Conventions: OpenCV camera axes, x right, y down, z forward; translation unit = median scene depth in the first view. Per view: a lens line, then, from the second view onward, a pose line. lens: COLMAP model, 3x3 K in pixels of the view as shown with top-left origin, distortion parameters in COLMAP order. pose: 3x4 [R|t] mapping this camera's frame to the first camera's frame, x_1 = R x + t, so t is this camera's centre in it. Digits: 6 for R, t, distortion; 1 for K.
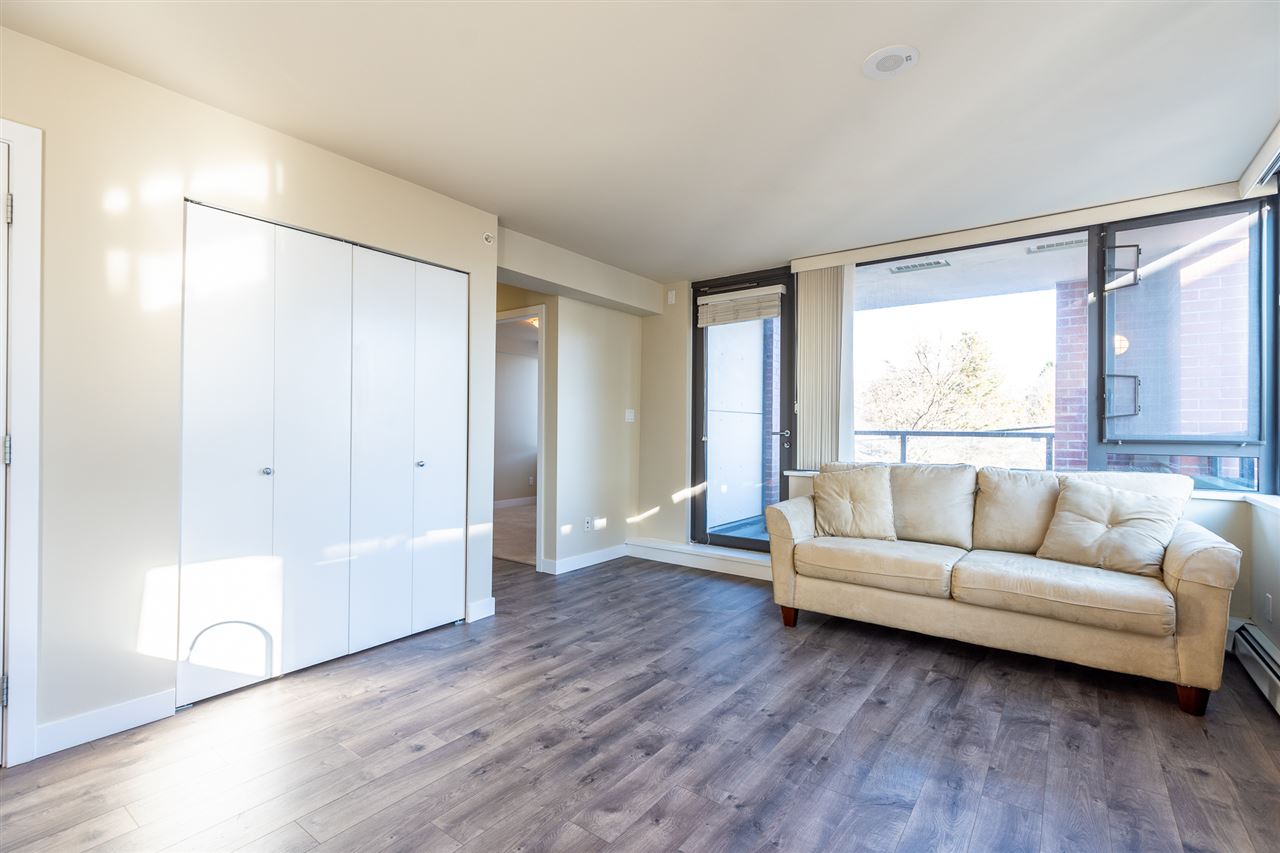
lens RADIAL K [[578.2, 0, 640.0], [0, 578.2, 426.5], [0, 0, 1]] dist [0.008402, 0.000230]
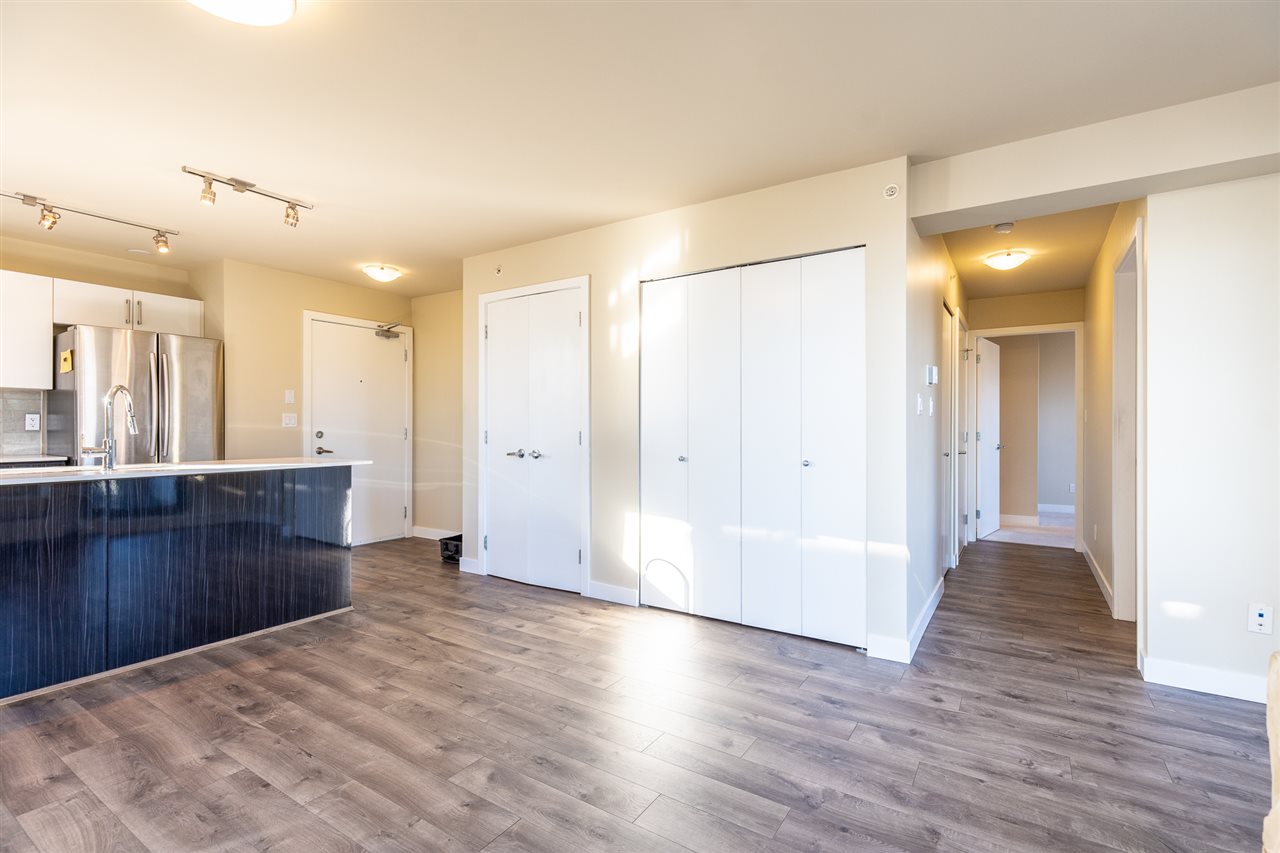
lens RADIAL K [[578.2, 0, 640.0], [0, 578.2, 426.5], [0, 0, 1]] dist [0.008402, 0.000230]
pose [[0.067226, -0.008432, -0.997702, 0.616400], [0.002416, 0.999963, -0.008289, 0.010680], [0.997735, -0.001853, 0.067244, 0.706164]]
